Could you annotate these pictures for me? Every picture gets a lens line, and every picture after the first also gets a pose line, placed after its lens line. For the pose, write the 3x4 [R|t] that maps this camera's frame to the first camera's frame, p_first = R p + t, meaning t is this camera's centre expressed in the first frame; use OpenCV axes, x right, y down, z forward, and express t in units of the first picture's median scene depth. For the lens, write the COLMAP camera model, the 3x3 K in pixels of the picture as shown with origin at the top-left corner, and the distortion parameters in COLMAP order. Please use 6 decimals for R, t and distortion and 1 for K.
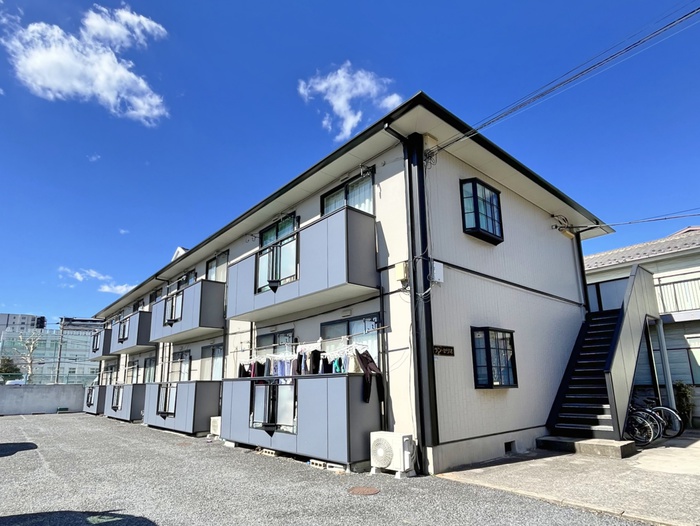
lens RADIAL K [[402.7, 0, 342.7], [0, 402.7, 300.1], [0, 0, 1]] dist [-0.015595, -0.002799]
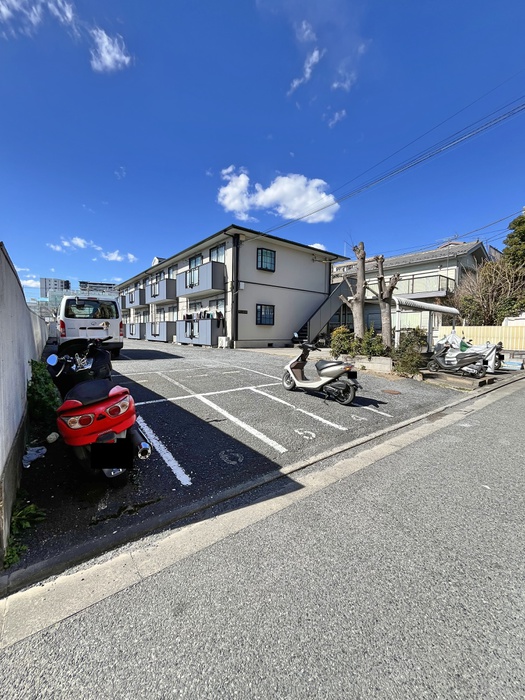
lens RADIAL K [[283.8, 0, 262.6], [0, 283.8, 349.0], [0, 0, 1]] dist [0.000301, -0.002087]
pose [[0.998864, 0.029689, -0.037285, 0.417560], [-0.018668, 0.963491, 0.267088, -0.157712], [0.043853, -0.266089, 0.962950, -0.991174]]
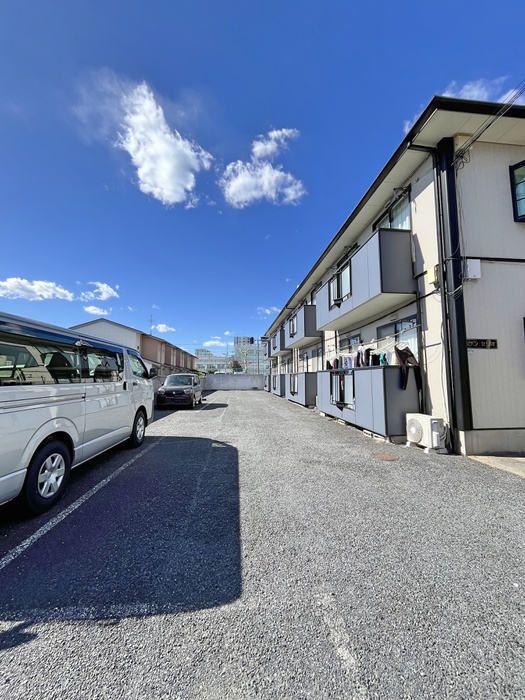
lens RADIAL K [[283.8, 0, 261.2], [0, 283.8, 348.0], [0, 0, 1]] dist [0.000301, -0.002087]
pose [[0.813376, -0.044966, -0.579998, 0.178836], [0.108197, 0.991305, 0.074879, 0.015758], [0.571588, -0.123659, 0.811169, 0.058330]]
